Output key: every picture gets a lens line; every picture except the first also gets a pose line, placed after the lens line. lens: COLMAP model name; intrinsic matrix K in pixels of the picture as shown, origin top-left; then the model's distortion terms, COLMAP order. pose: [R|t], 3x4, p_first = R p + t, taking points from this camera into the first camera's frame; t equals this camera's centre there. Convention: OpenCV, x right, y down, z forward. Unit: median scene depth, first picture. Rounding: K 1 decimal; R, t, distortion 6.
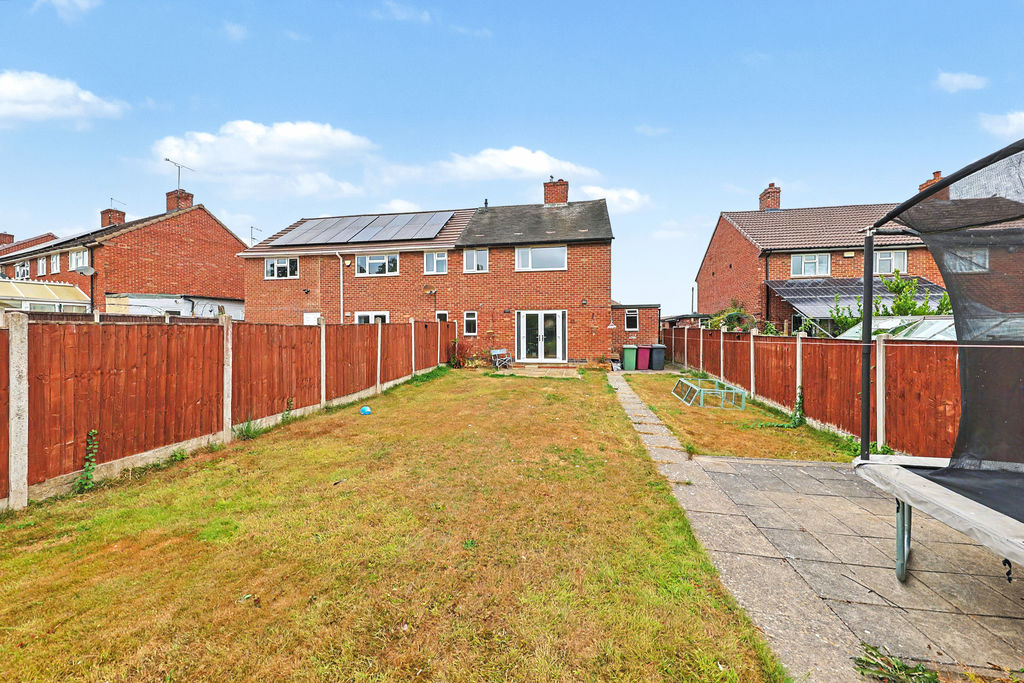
lens RADIAL K [[341.6, 0, 519.5], [0, 341.6, 337.1], [0, 0, 1]] dist [0.007356, -0.000381]
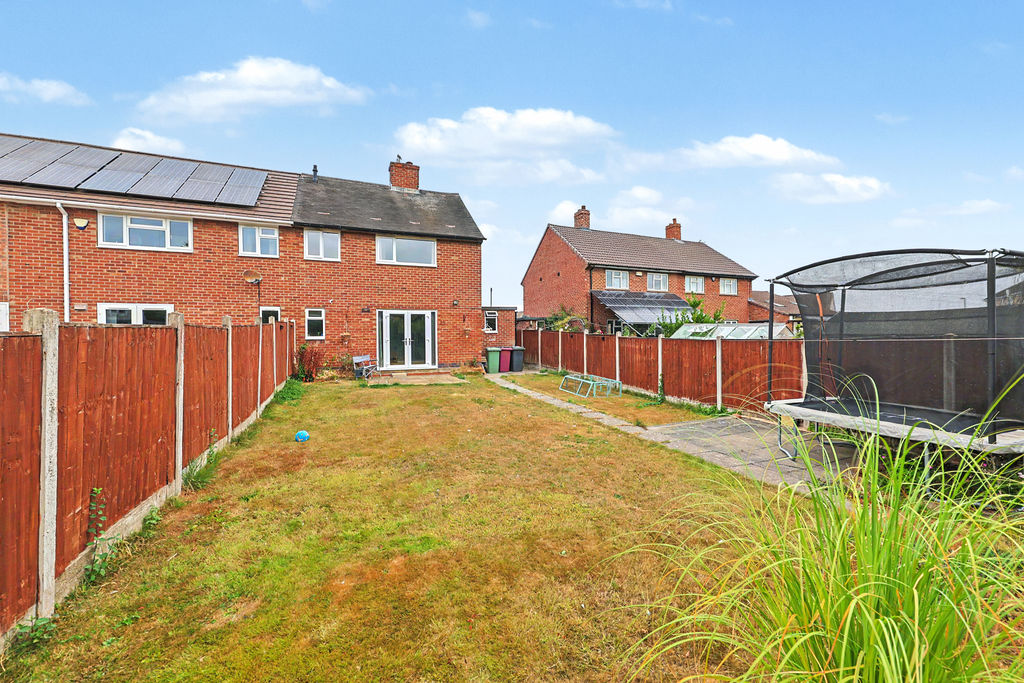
lens RADIAL K [[397.9, 0, 516.5], [0, 397.9, 336.6], [0, 0, 1]] dist [-0.002001, 0.000801]
pose [[0.846579, -0.005811, 0.532231, -0.248352], [0.010582, 0.999927, -0.005915, -0.001039], [-0.532157, 0.010640, 0.846579, -0.016814]]
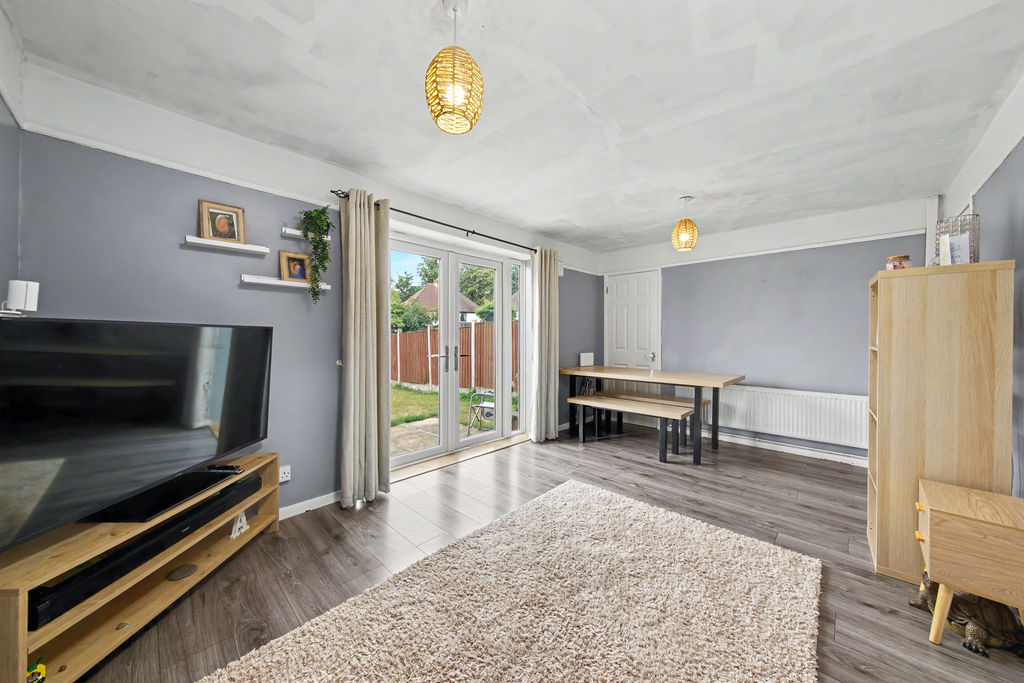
lens RADIAL K [[348.5, 0, 509.3], [0, 348.5, 338.9], [0, 0, 1]] dist [-0.001964, -0.000114]
pose [[-0.577220, 0.005063, -0.816573, 0.238832], [-0.005353, 0.999936, 0.009984, -0.016184], [0.816571, 0.010134, -0.577156, 1.176383]]
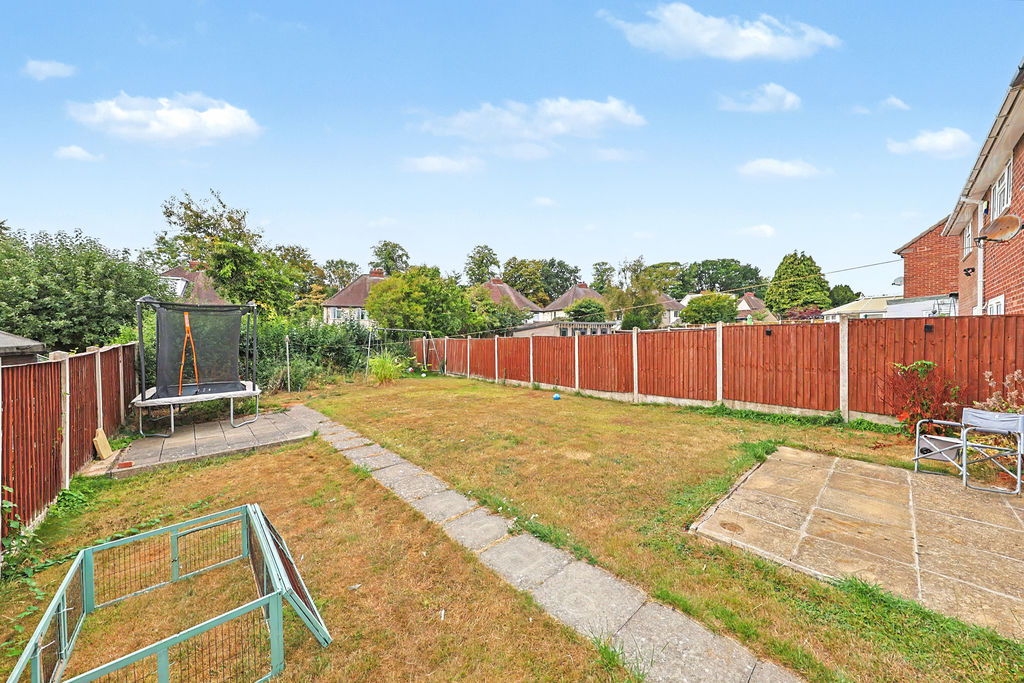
lens RADIAL K [[341.6, 0, 515.7], [0, 341.6, 337.7], [0, 0, 1]] dist [0.007356, -0.000381]
pose [[-0.623850, 0.006059, -0.781521, 0.364640], [-0.006866, 0.999889, 0.013233, -0.022401], [0.781514, 0.013621, -0.623739, 0.838914]]
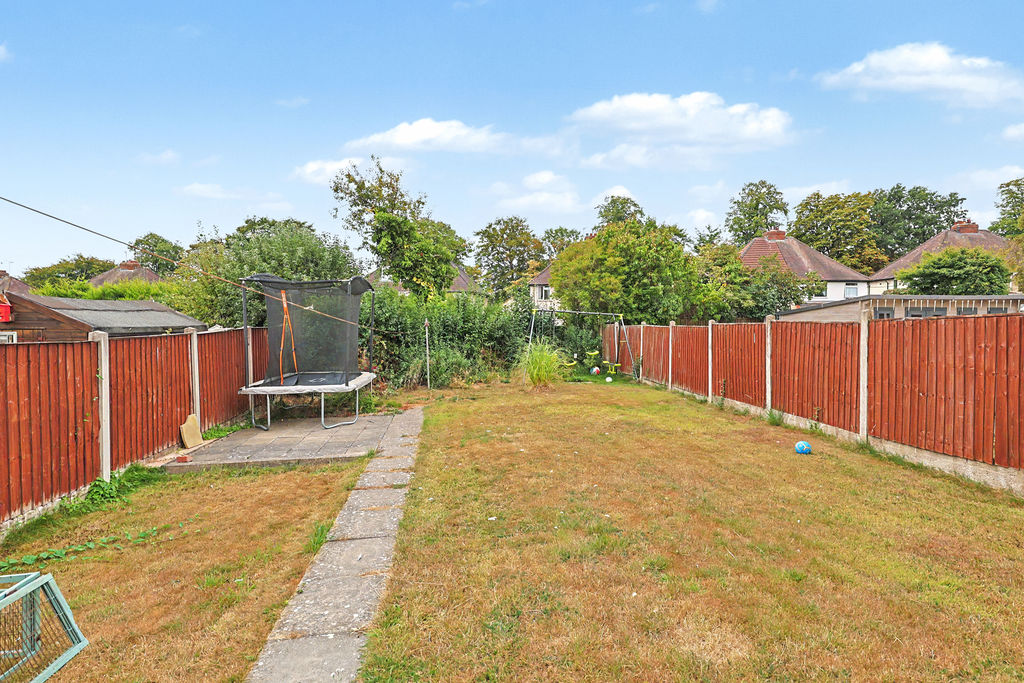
lens RADIAL K [[464.5, 0, 525.8], [0, 464.5, 334.8], [0, 0, 1]] dist [0.008763, -0.000535]
pose [[-0.947433, 0.003651, -0.319934, 0.174955], [-0.008979, 0.999238, 0.037992, -0.018410], [0.319829, 0.038867, -0.946678, 0.811747]]
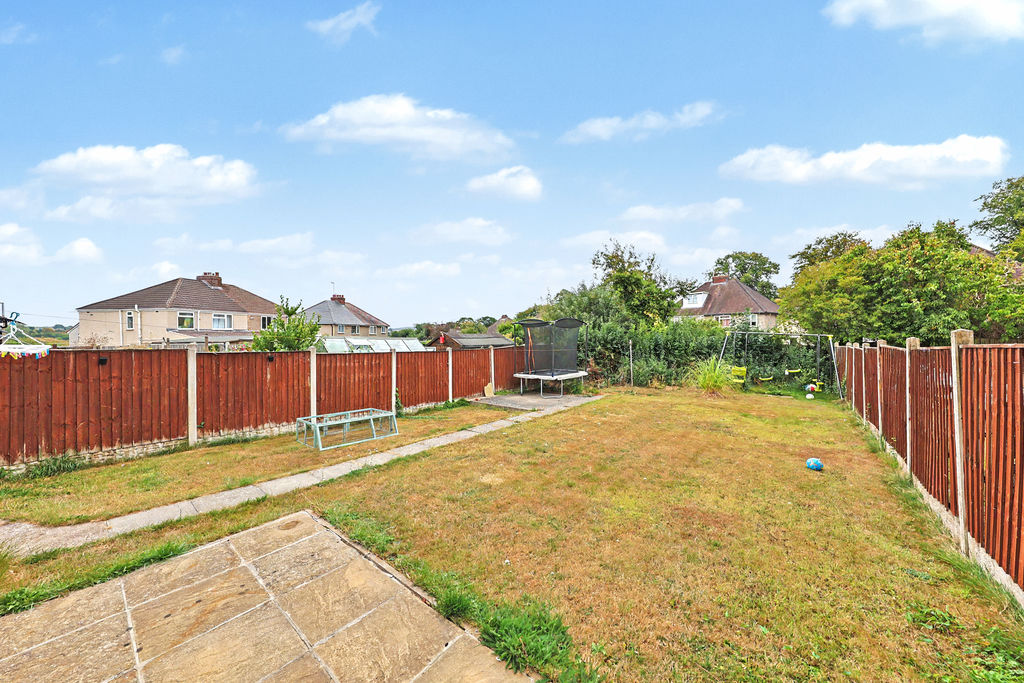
lens RADIAL K [[341.6, 0, 519.6], [0, 341.6, 337.0], [0, 0, 1]] dist [0.007356, -0.000381]
pose [[-0.876364, -0.000104, 0.481649, -0.122372], [0.005198, 0.999940, 0.009674, -0.033462], [-0.481621, 0.010982, -0.876311, 0.939157]]
